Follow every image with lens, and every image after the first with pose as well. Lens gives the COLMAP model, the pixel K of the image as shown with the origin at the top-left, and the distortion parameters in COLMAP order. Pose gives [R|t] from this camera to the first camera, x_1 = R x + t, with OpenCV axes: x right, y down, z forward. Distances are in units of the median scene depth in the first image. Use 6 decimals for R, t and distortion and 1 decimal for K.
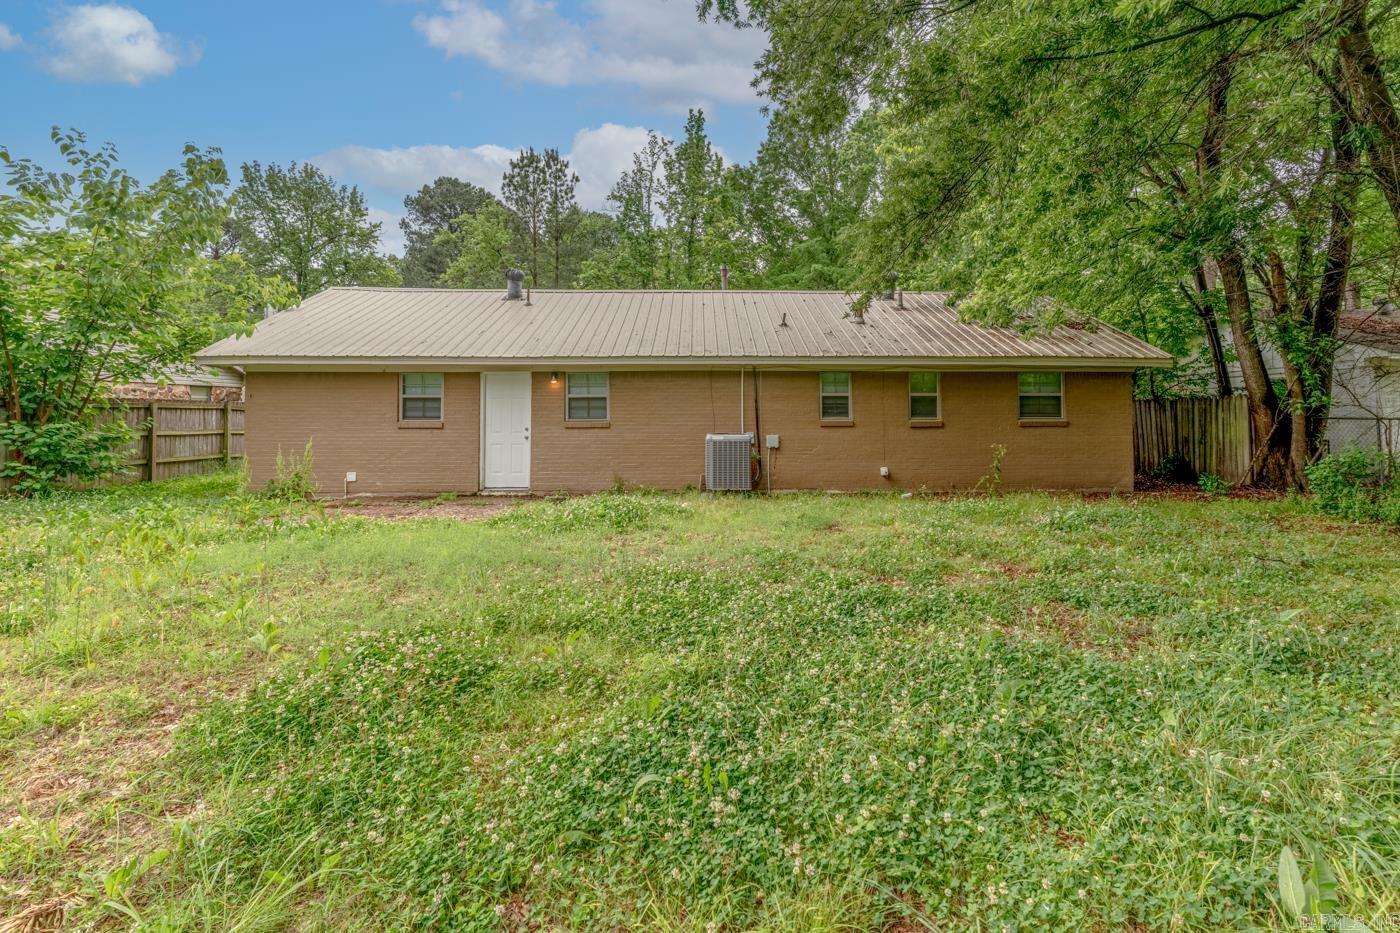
lens RADIAL K [[671.0, 0, 717.6], [0, 671.0, 346.9], [0, 0, 1]] dist [0.003038, 0.000332]
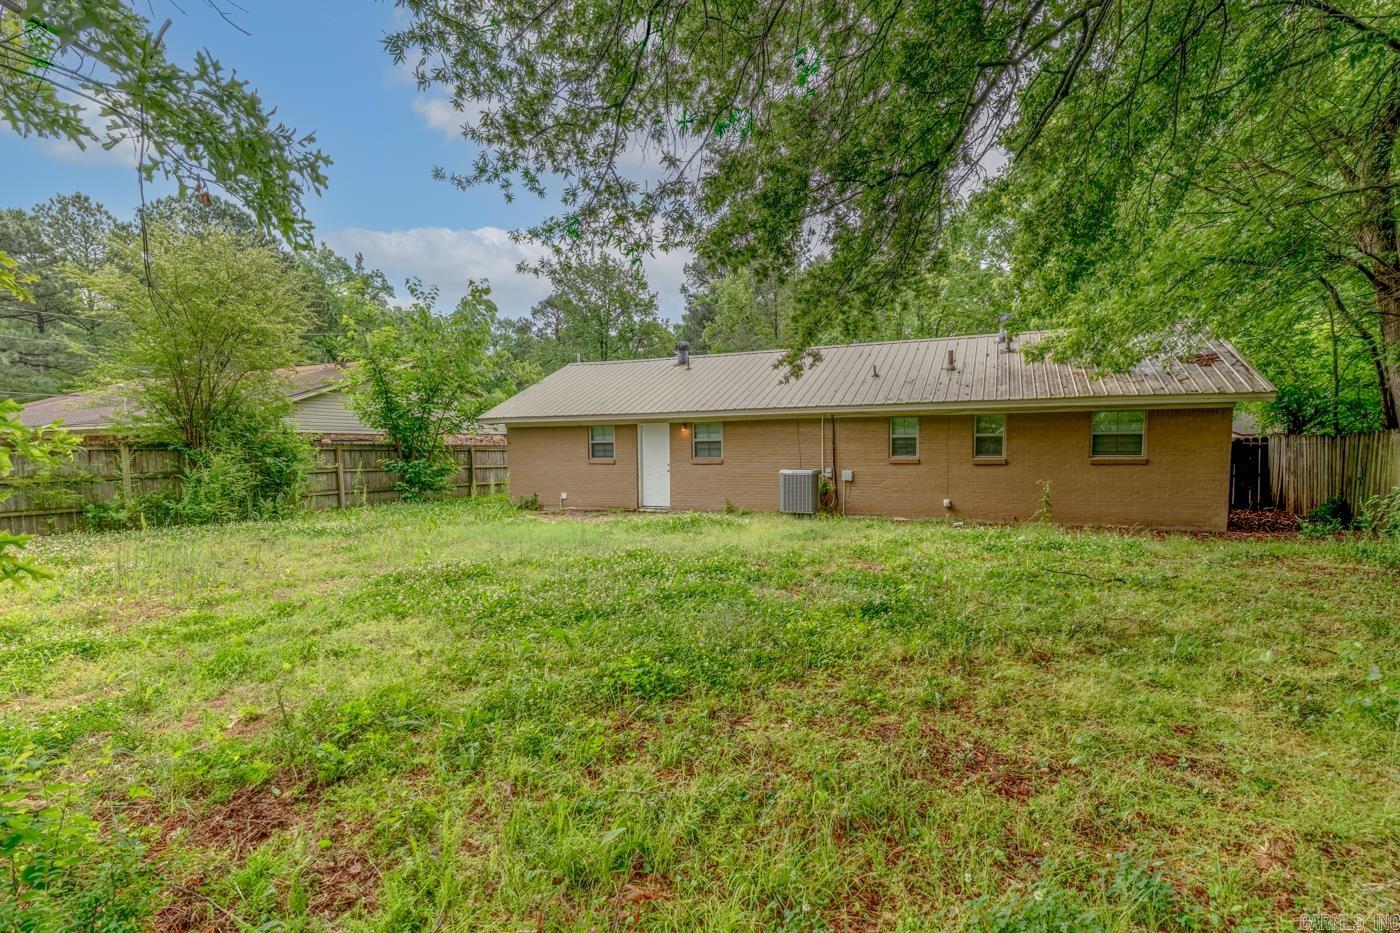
lens RADIAL K [[671.0, 0, 707.4], [0, 671.0, 465.7], [0, 0, 1]] dist [0.003038, 0.000332]
pose [[0.897331, 0.004081, -0.441339, 0.383393], [0.047710, 0.993201, 0.106188, -0.017004], [0.438772, -0.116341, 0.891035, -0.180498]]
